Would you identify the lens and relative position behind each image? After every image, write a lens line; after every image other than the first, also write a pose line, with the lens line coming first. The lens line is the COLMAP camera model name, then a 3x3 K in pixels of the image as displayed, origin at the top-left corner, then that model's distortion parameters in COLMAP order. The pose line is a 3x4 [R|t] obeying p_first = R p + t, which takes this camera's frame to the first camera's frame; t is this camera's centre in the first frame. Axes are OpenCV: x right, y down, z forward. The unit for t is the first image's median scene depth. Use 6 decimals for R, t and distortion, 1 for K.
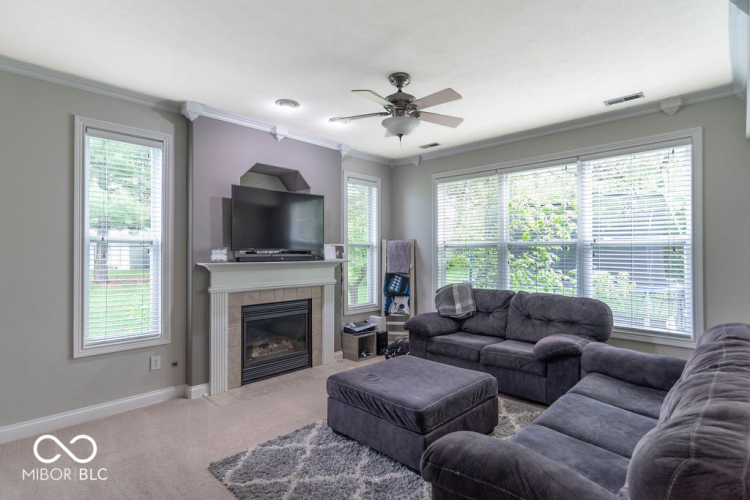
lens RADIAL K [[380.0, 0, 374.7], [0, 380.0, 251.9], [0, 0, 1]] dist [0.004071, 0.002024]
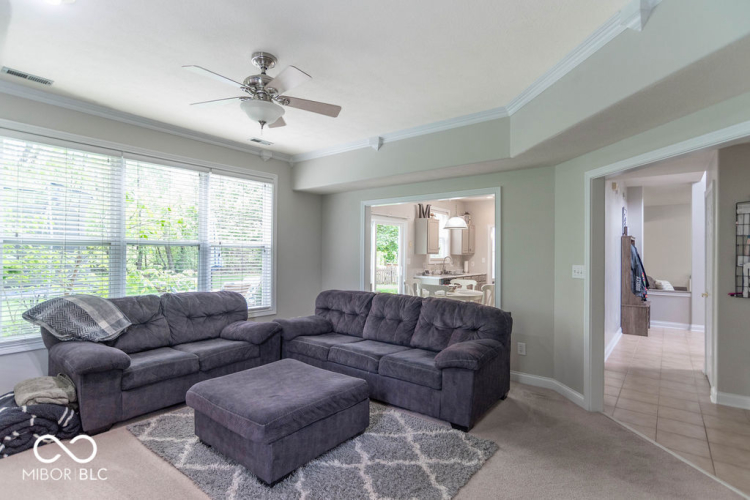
lens RADIAL K [[380.0, 0, 372.1], [0, 380.0, 251.3], [0, 0, 1]] dist [0.004071, 0.002024]
pose [[-0.101929, 0.003439, 0.994786, -0.739226], [-0.010501, 0.999935, -0.004533, -0.002610], [-0.994736, -0.010908, -0.101886, 0.723308]]
